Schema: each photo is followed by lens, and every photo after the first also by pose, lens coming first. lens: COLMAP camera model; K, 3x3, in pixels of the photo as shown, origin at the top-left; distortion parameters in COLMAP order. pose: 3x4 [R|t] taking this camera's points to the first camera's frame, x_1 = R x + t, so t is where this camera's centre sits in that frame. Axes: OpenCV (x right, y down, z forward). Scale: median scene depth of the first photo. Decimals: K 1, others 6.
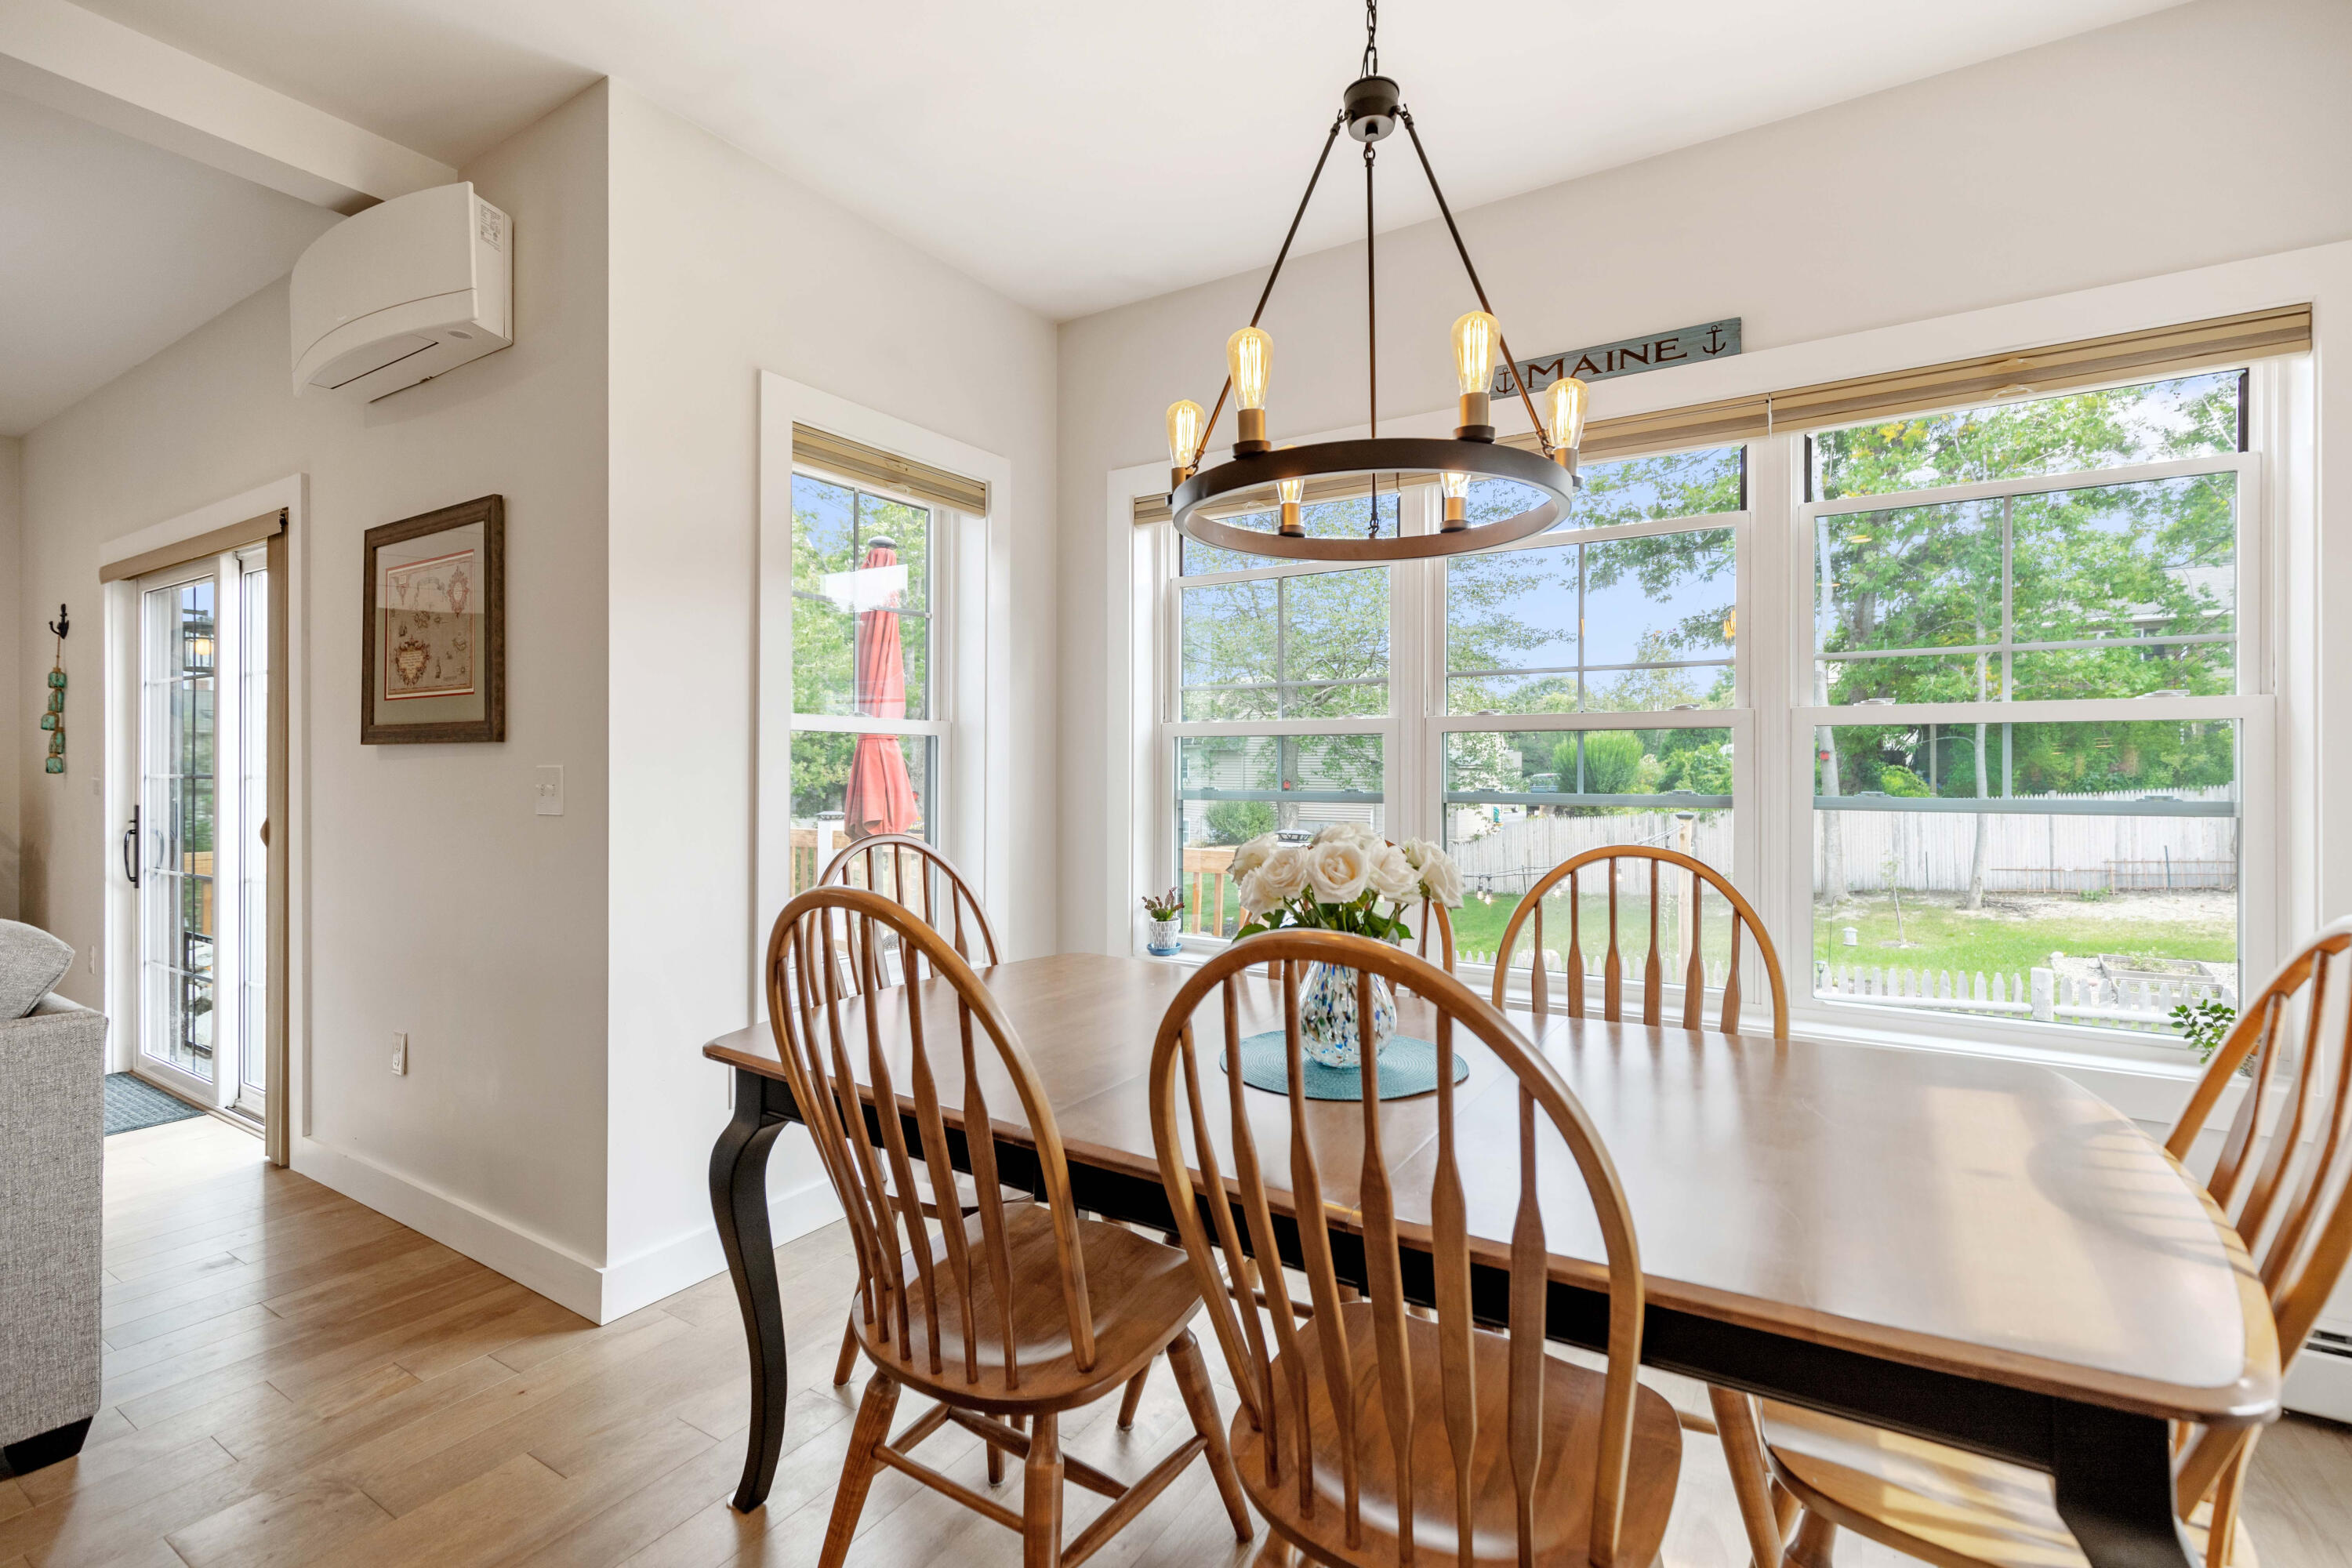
lens RADIAL K [[1072.8, 0, 1181.4], [0, 1072.8, 776.3], [0, 0, 1]] dist [0.004602, 0.000000]
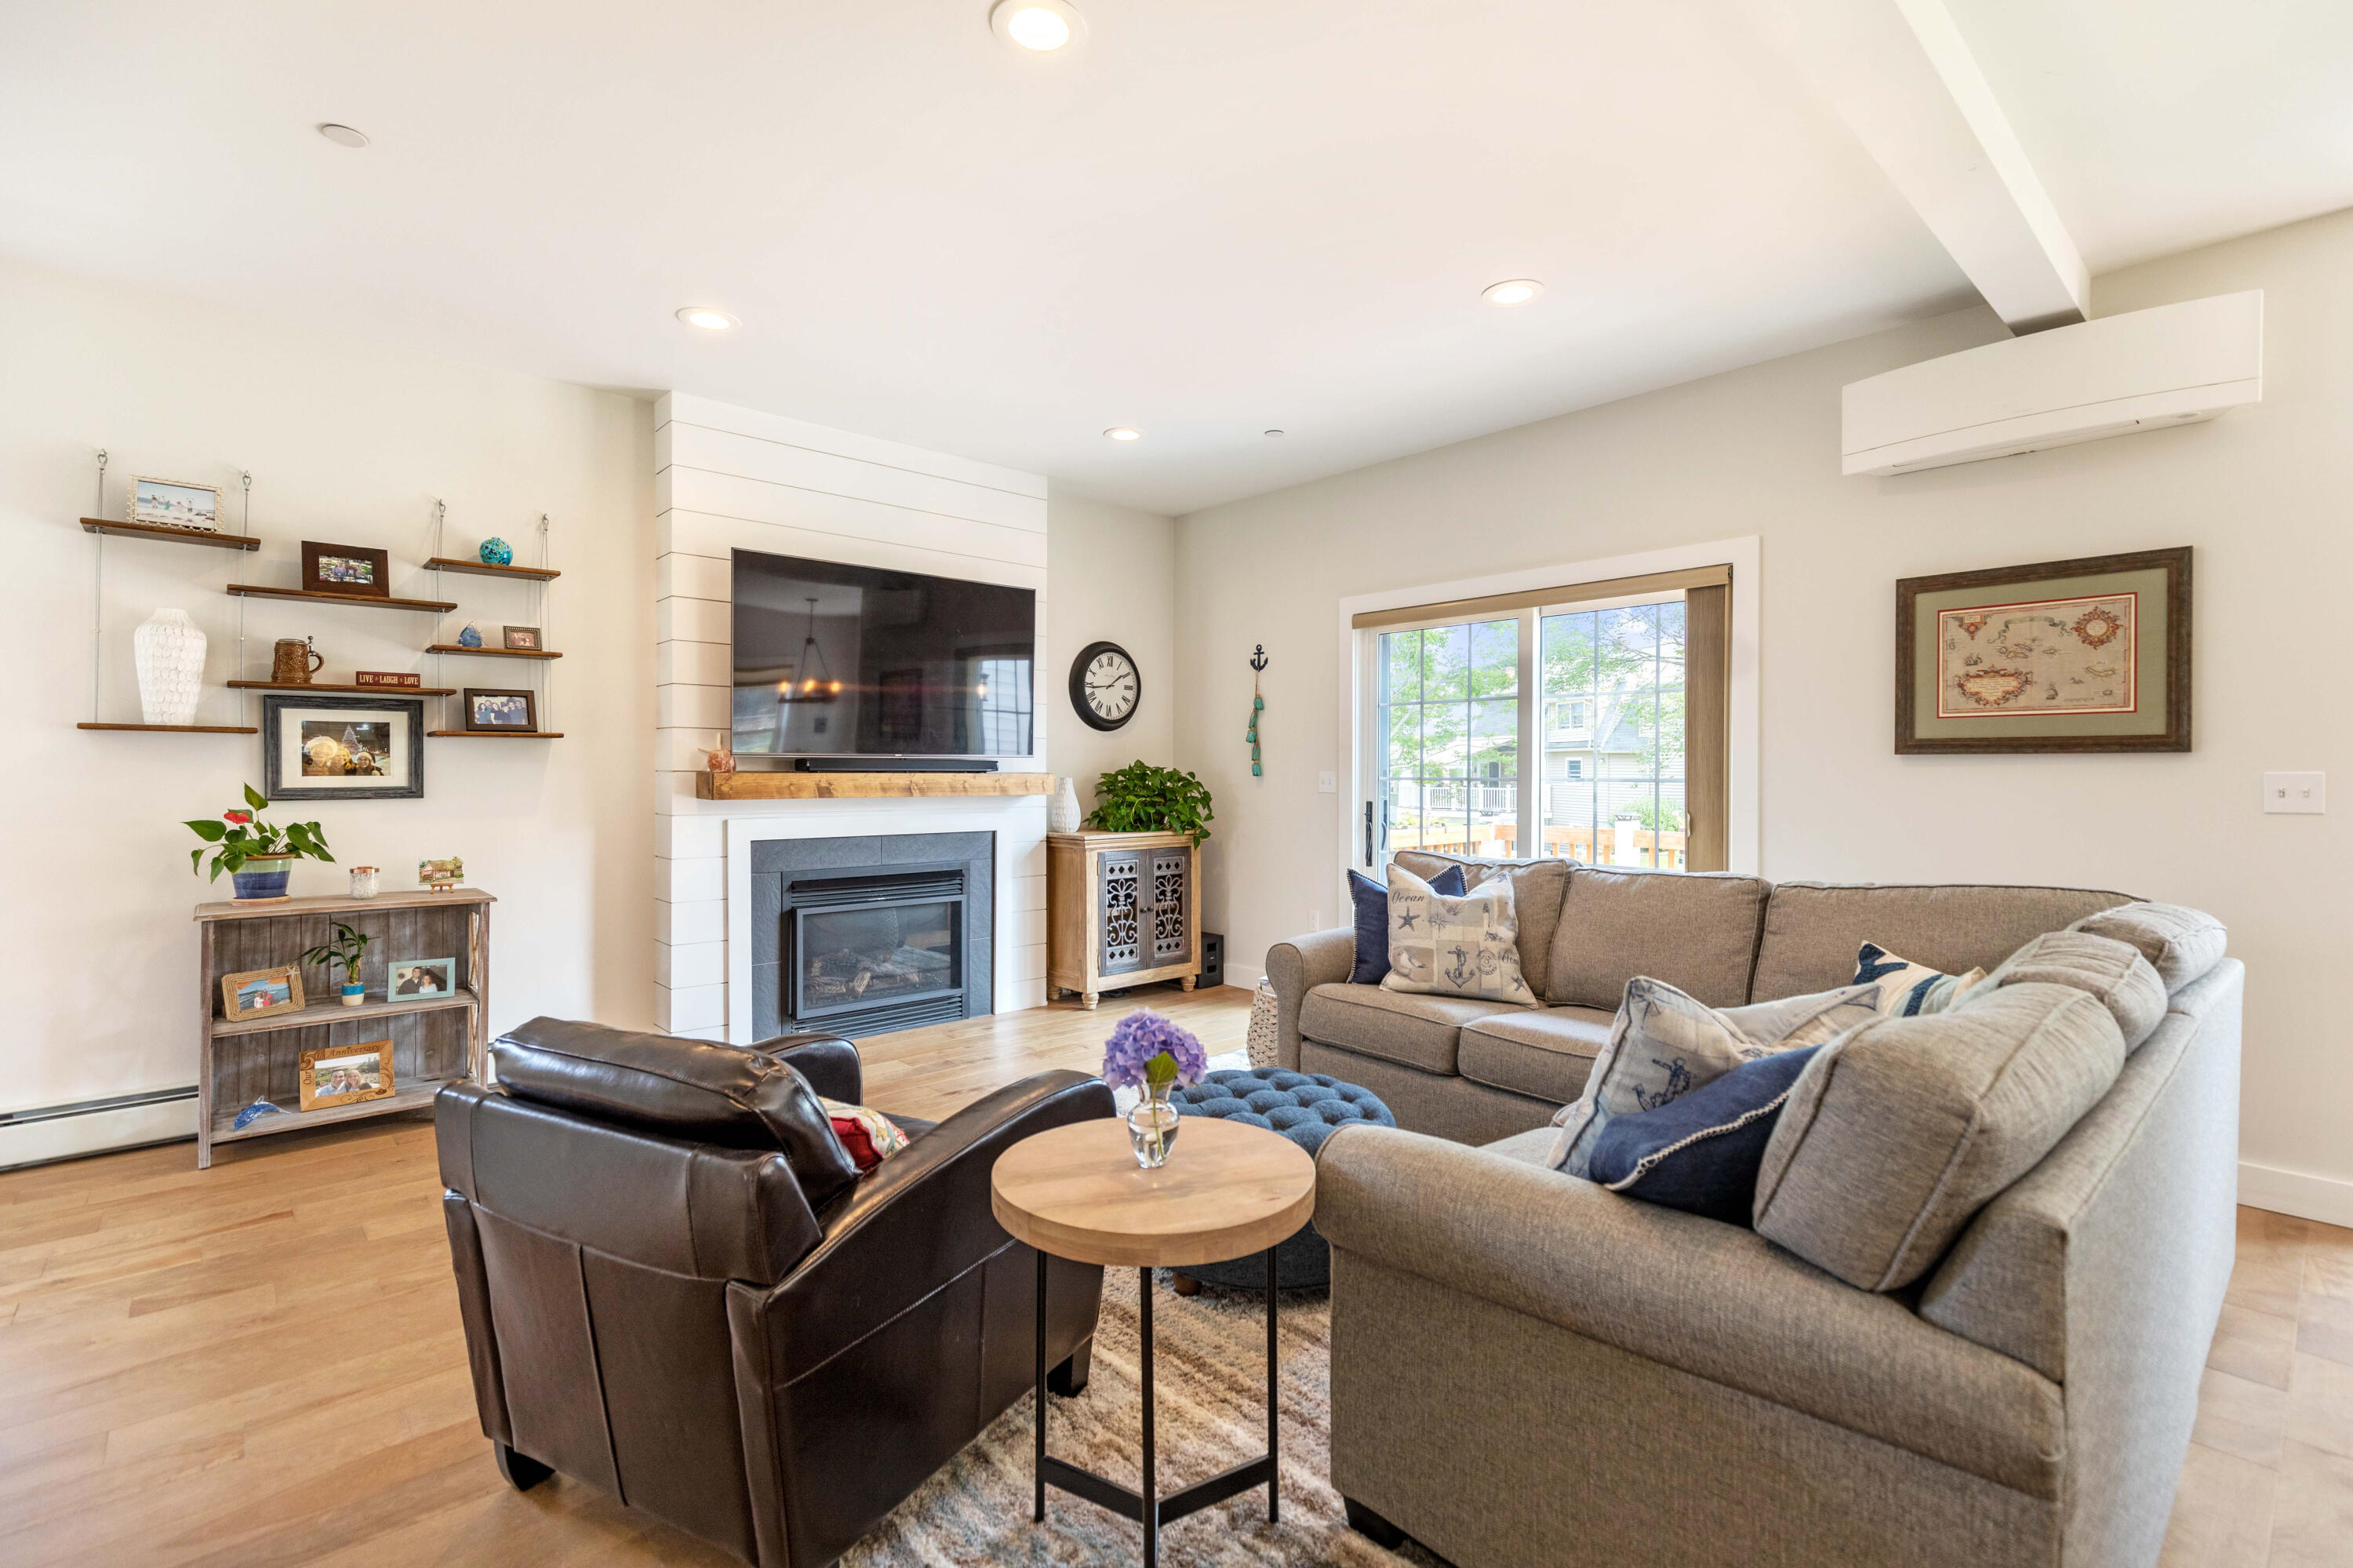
lens RADIAL K [[1073.3, 0, 1180.1], [0, 1073.3, 780.2], [0, 0, 1]] dist [0.004602, 0.000000]
pose [[0.963407, 0.002840, -0.268028, -1.225844], [-0.002644, 0.999996, 0.001091, 0.001134], [0.268030, -0.000342, 0.963410, -0.402902]]
